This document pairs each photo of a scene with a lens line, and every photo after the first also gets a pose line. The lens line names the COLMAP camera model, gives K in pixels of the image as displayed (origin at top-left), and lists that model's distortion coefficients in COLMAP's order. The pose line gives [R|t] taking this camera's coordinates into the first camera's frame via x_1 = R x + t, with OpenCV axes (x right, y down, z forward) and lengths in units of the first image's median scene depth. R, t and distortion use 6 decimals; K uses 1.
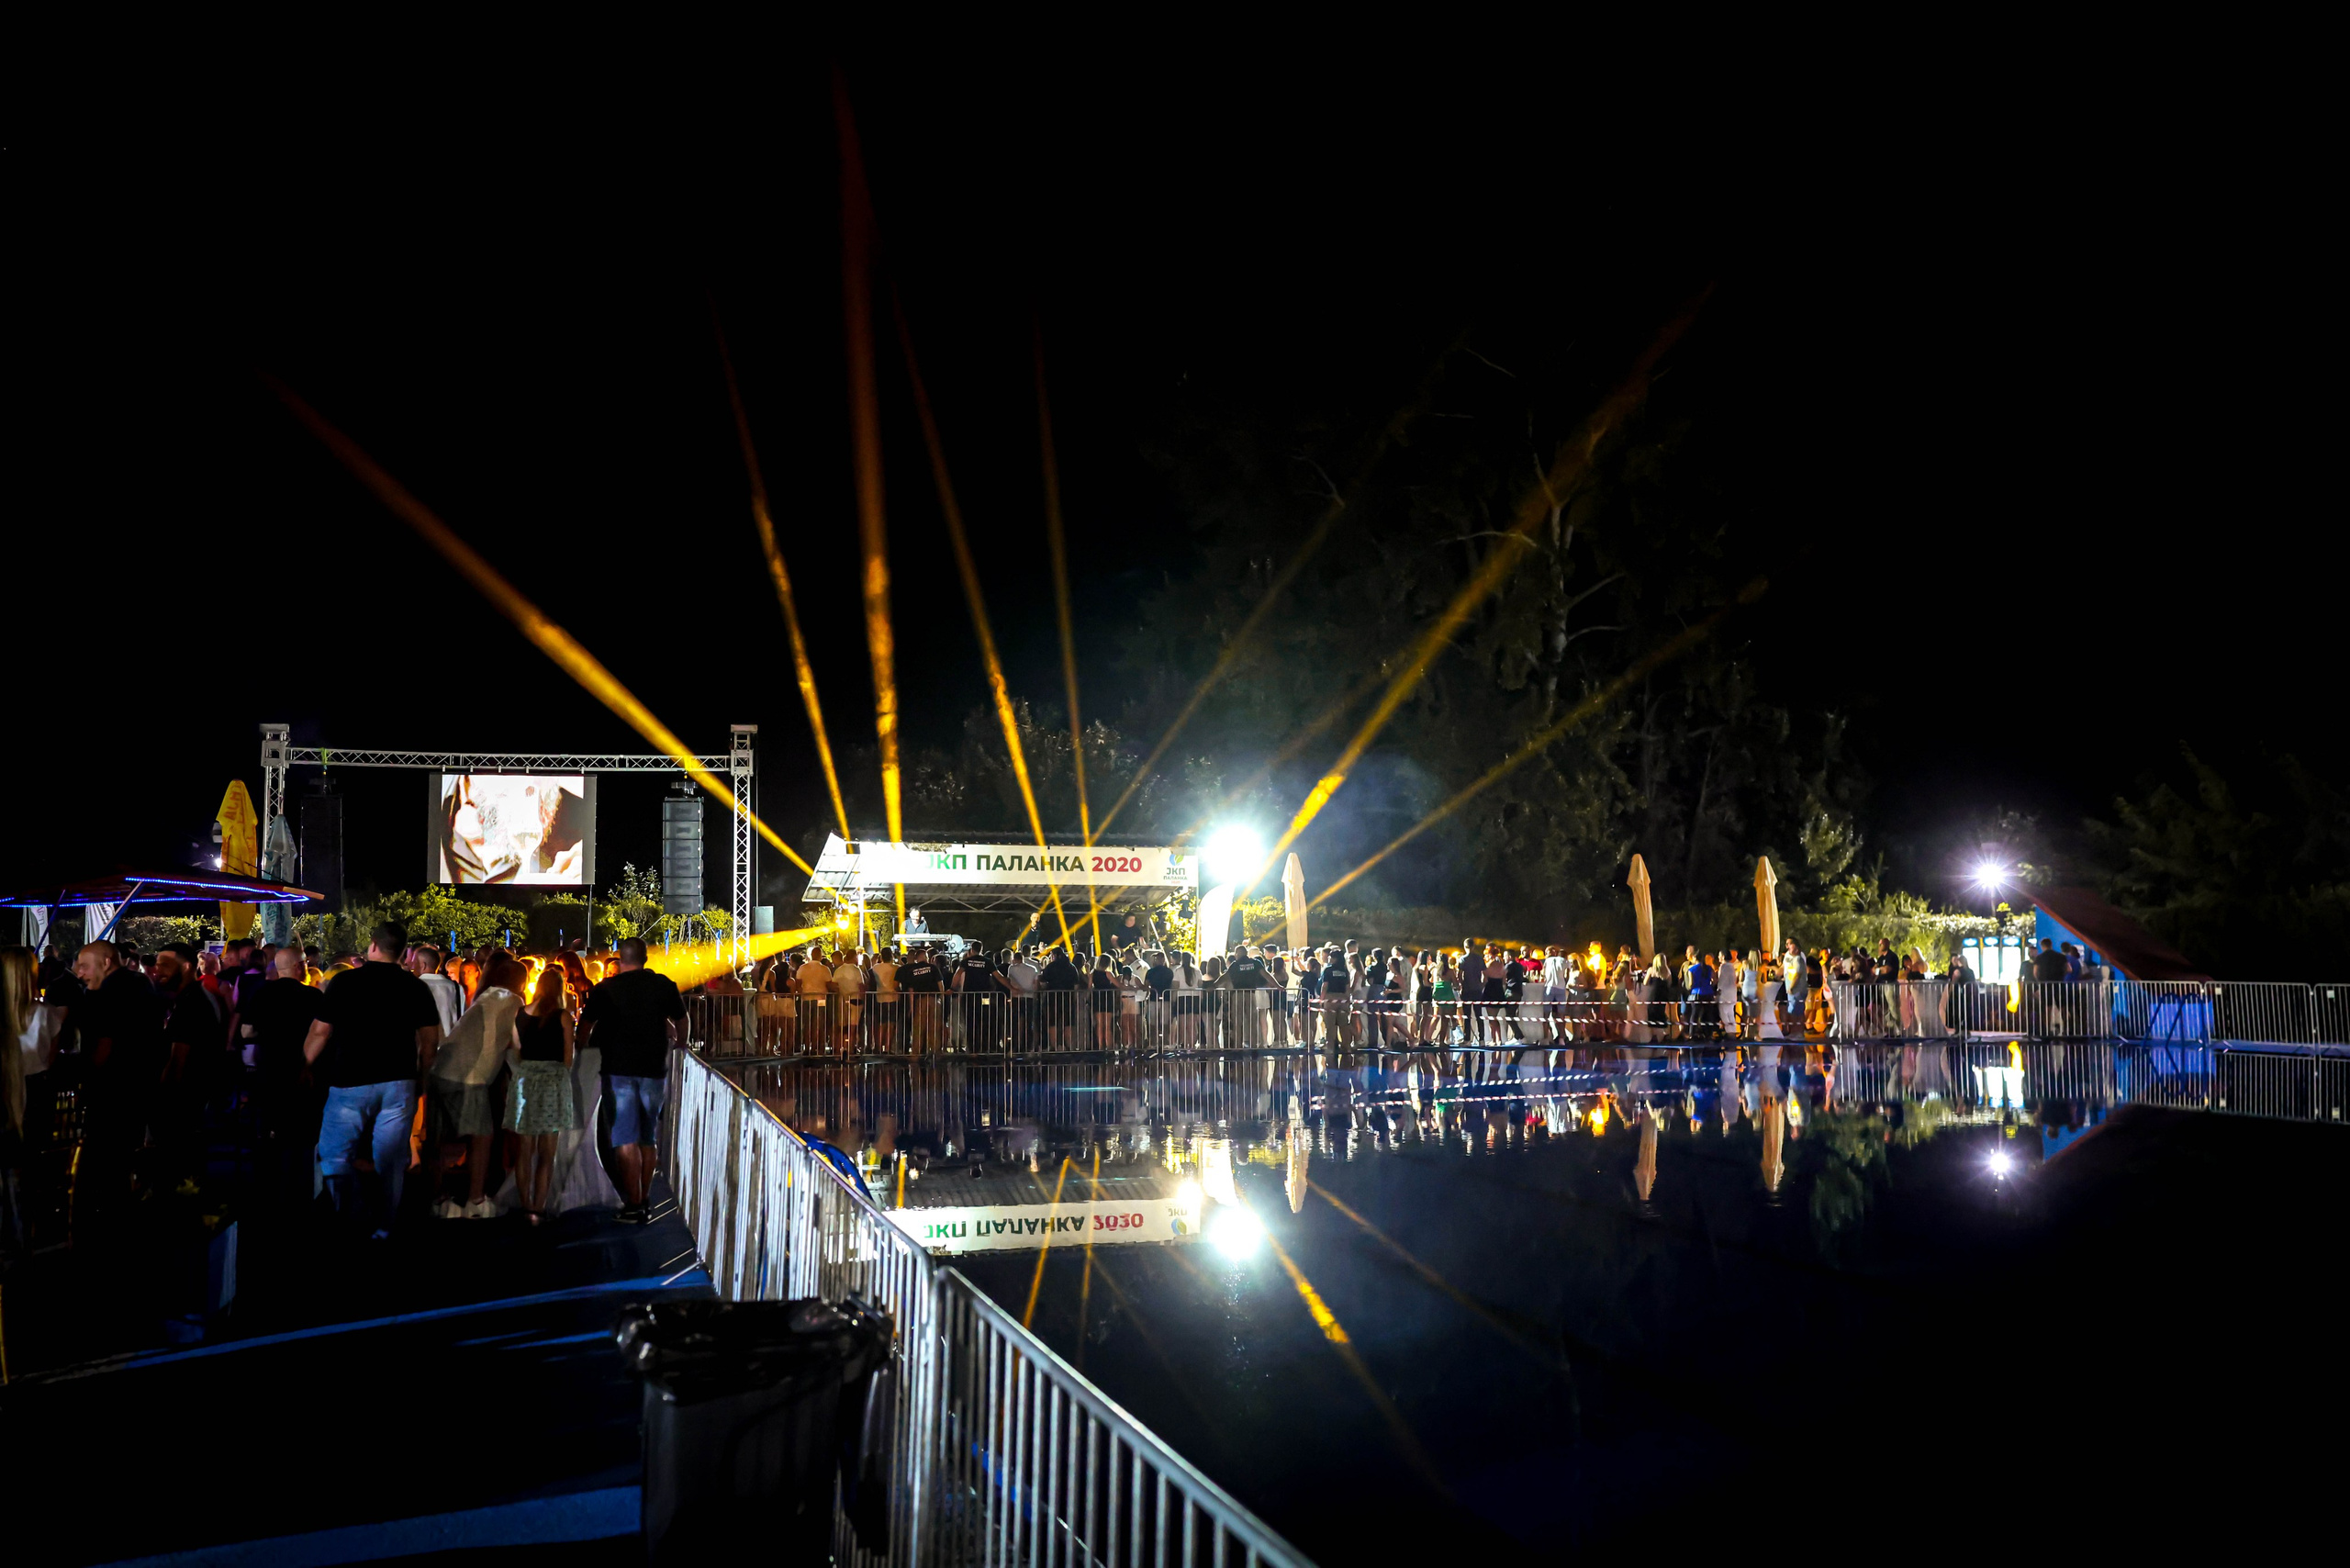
lens RADIAL K [[2244.1, 0, 1176.2], [0, 2244.1, 795.6], [0, 0, 1]] dist [0.002945, -0.001033]
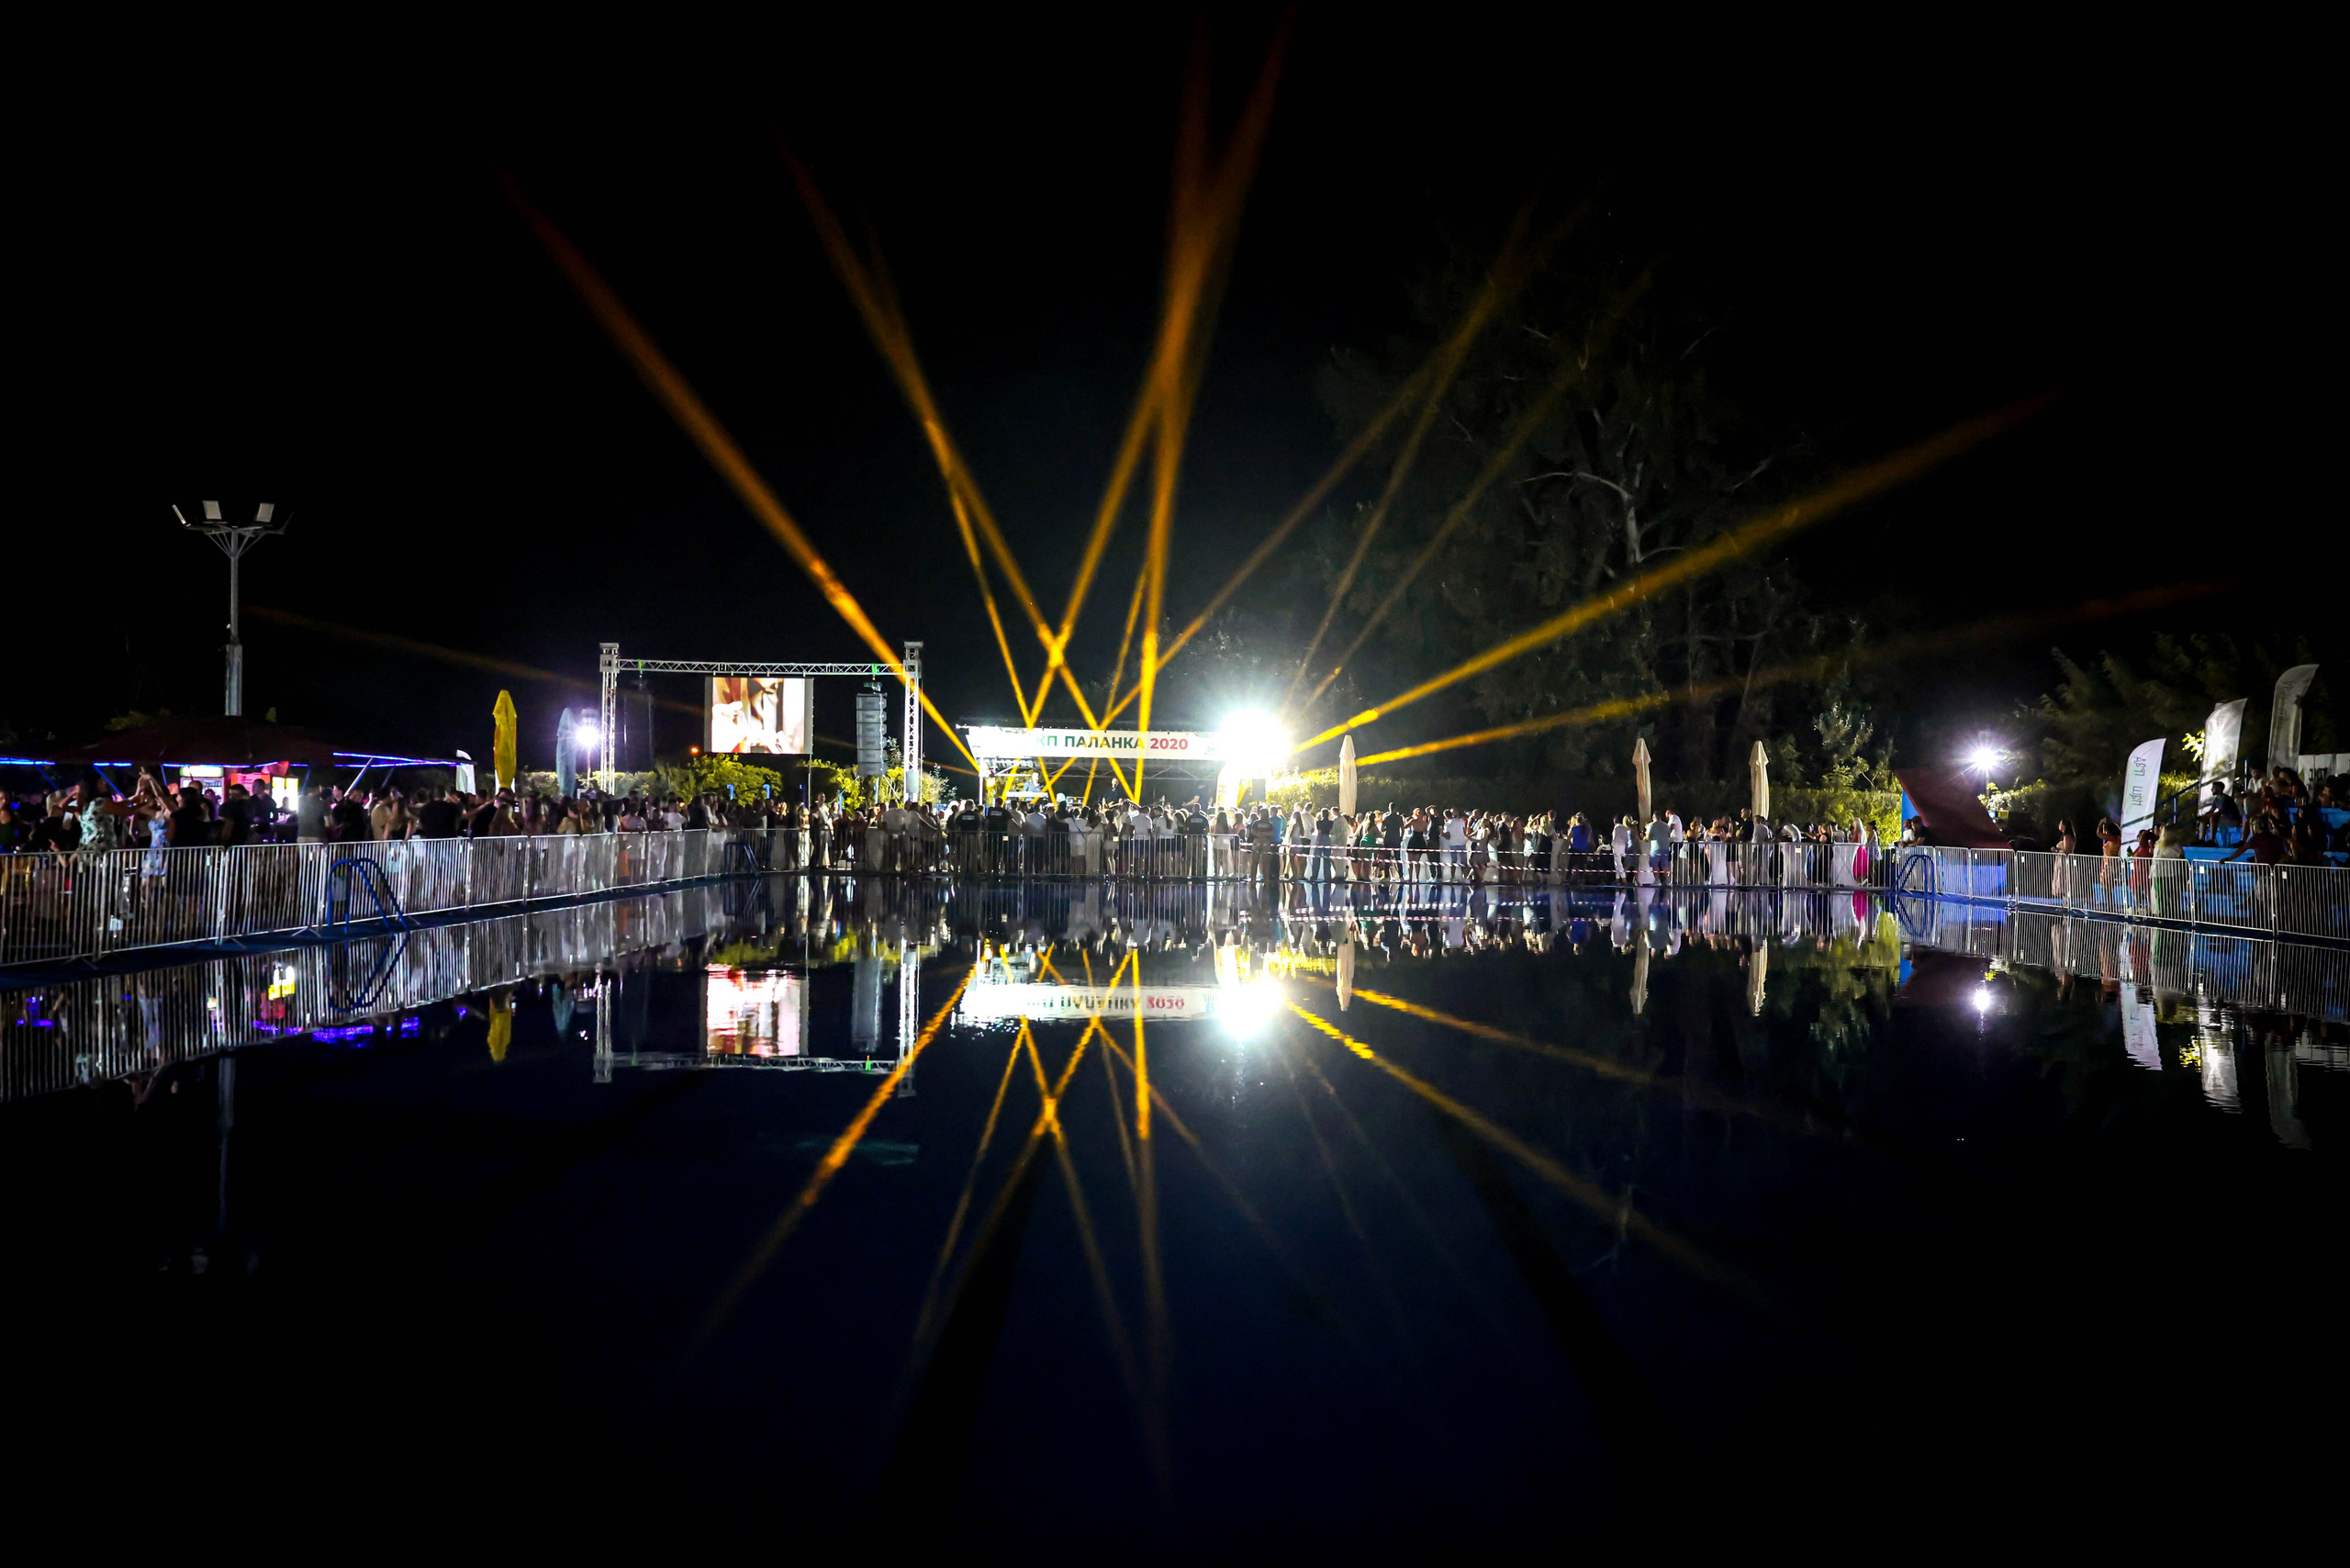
lens RADIAL K [[2243.6, 0, 1175.0], [0, 2243.6, 784.0], [0, 0, 1]] dist [0.000355, 0.004136]
pose [[0.958385, 0.015667, -0.285048, 0.363654], [0.000204, 0.998455, 0.055564, -0.020428], [0.285478, -0.053310, 0.956901, -0.299438]]
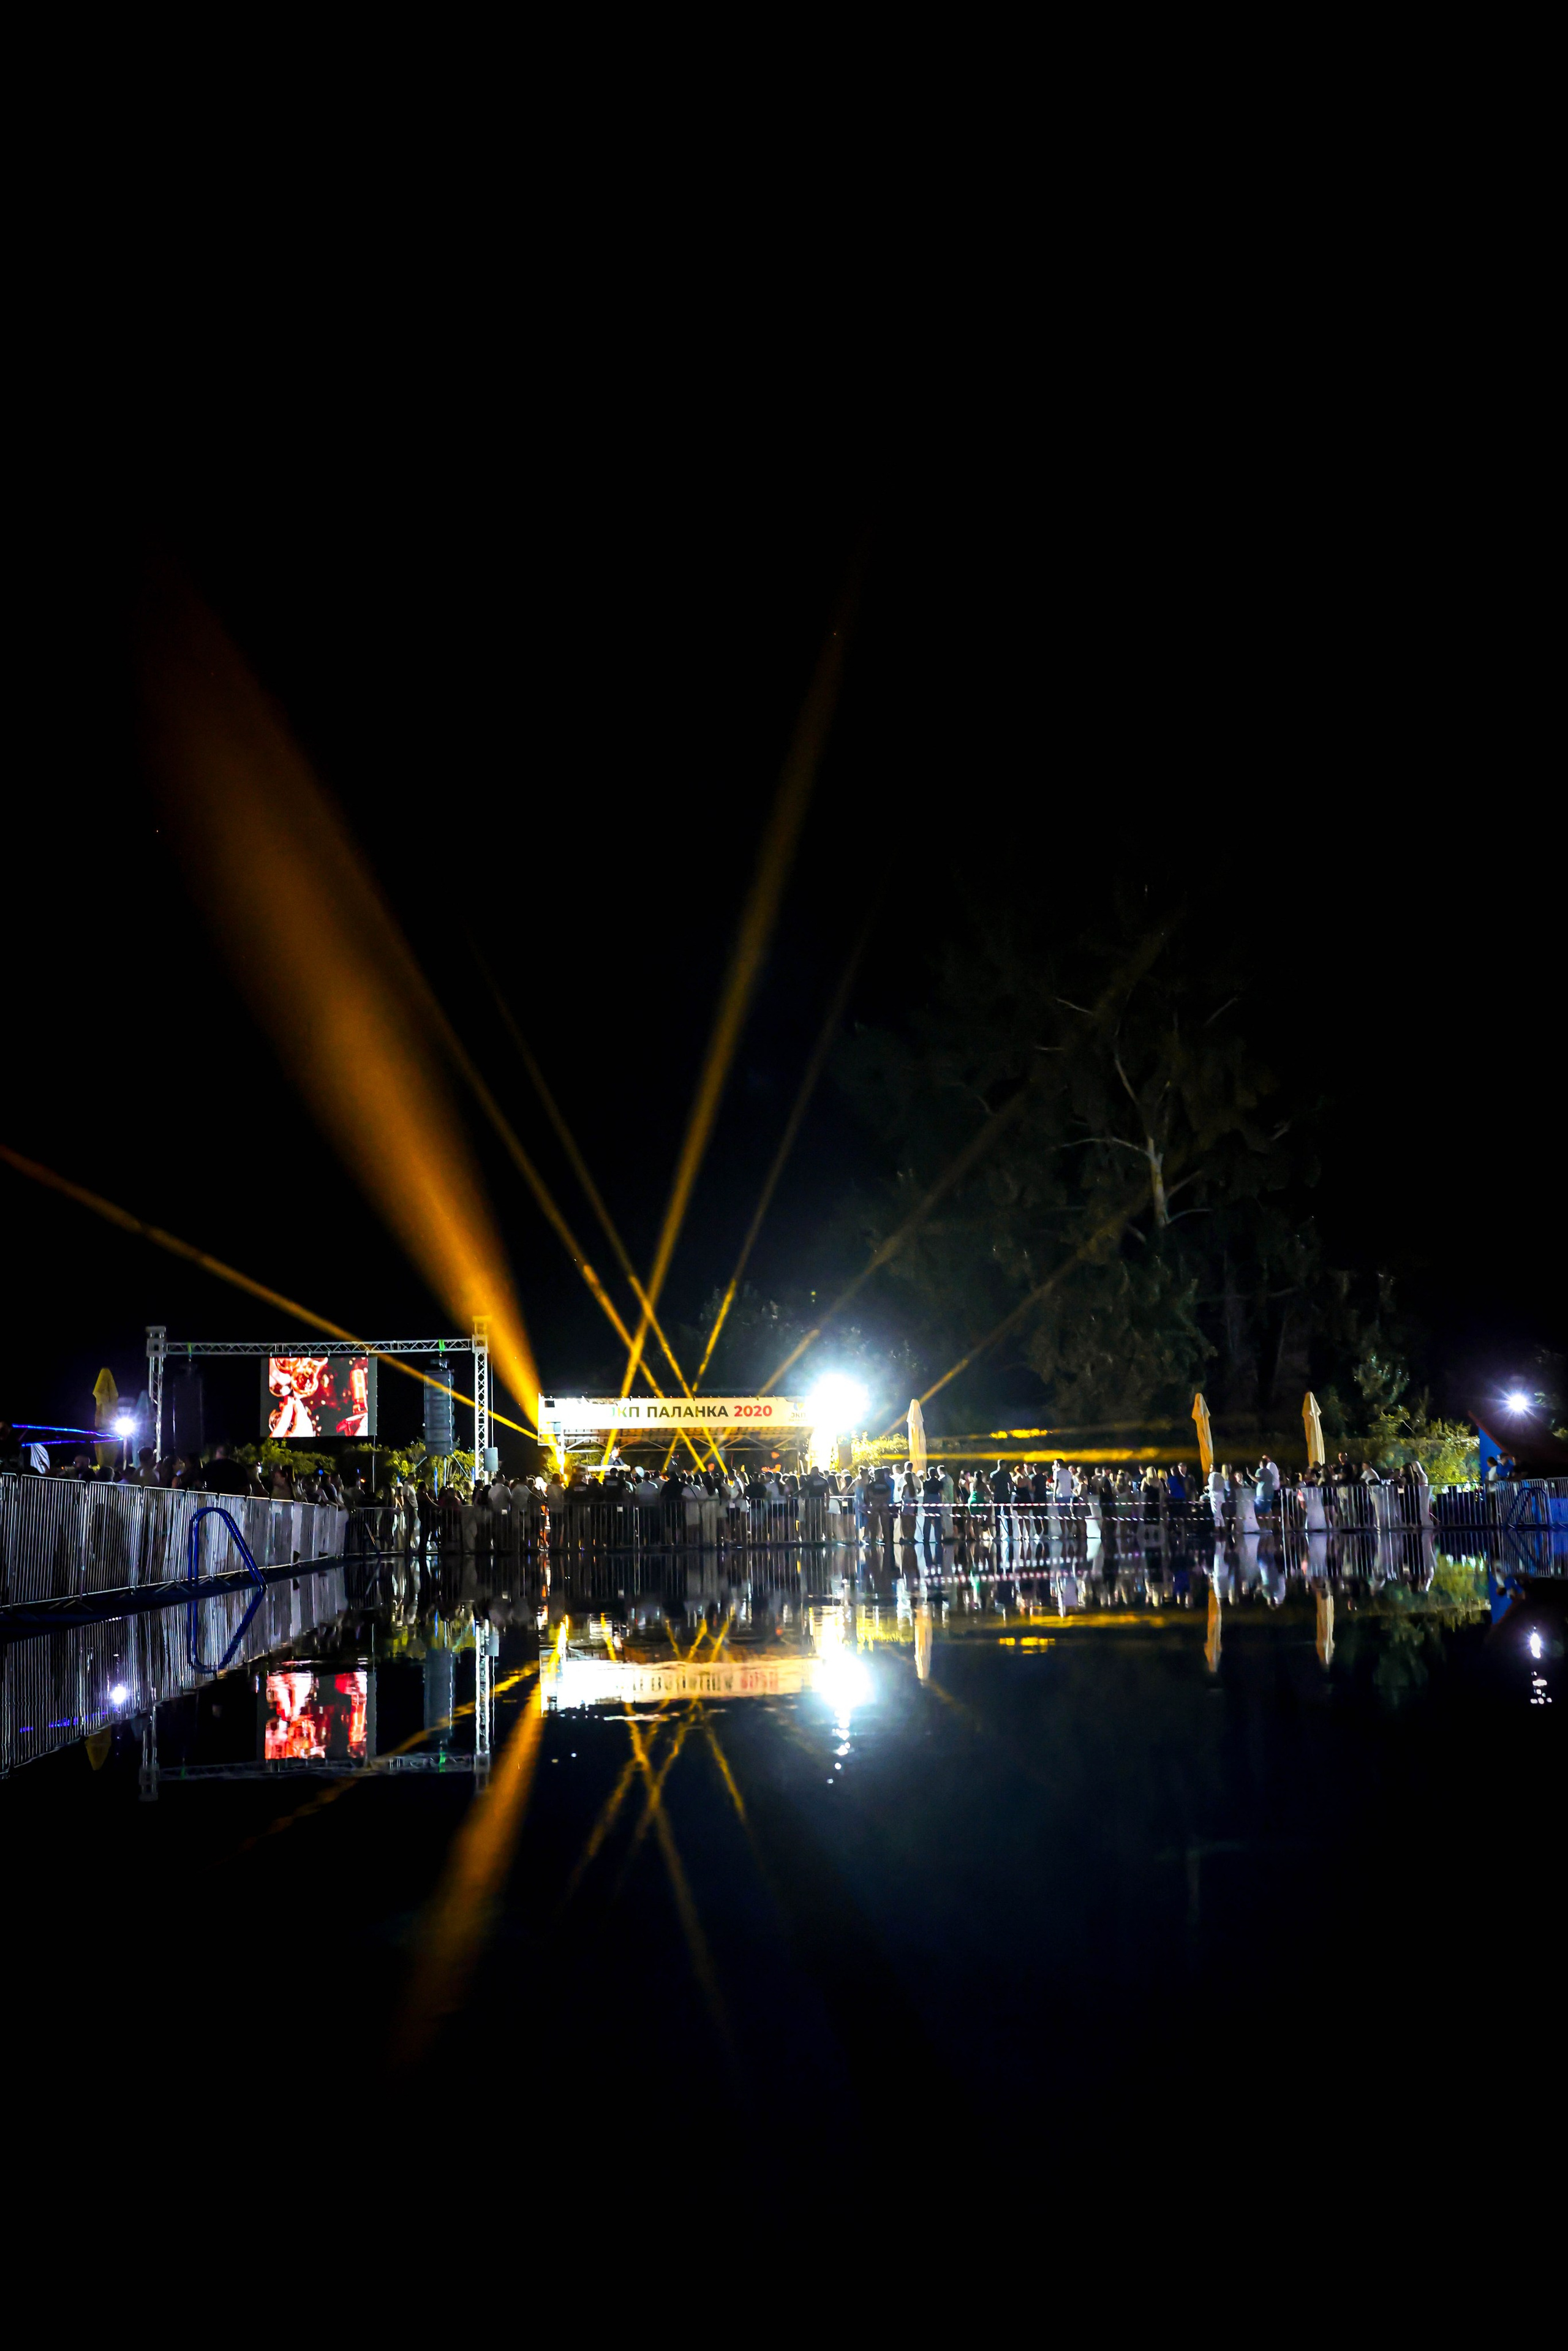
lens RADIAL K [[2244.9, 0, 788.2], [0, 2244.9, 1203.5], [0, 0, 1]] dist [0.002945, -0.001033]
pose [[0.987473, -0.040328, -0.152550, 0.203263], [0.029838, 0.997069, -0.070446, 0.002243], [0.154943, 0.065012, 0.985782, -0.325790]]
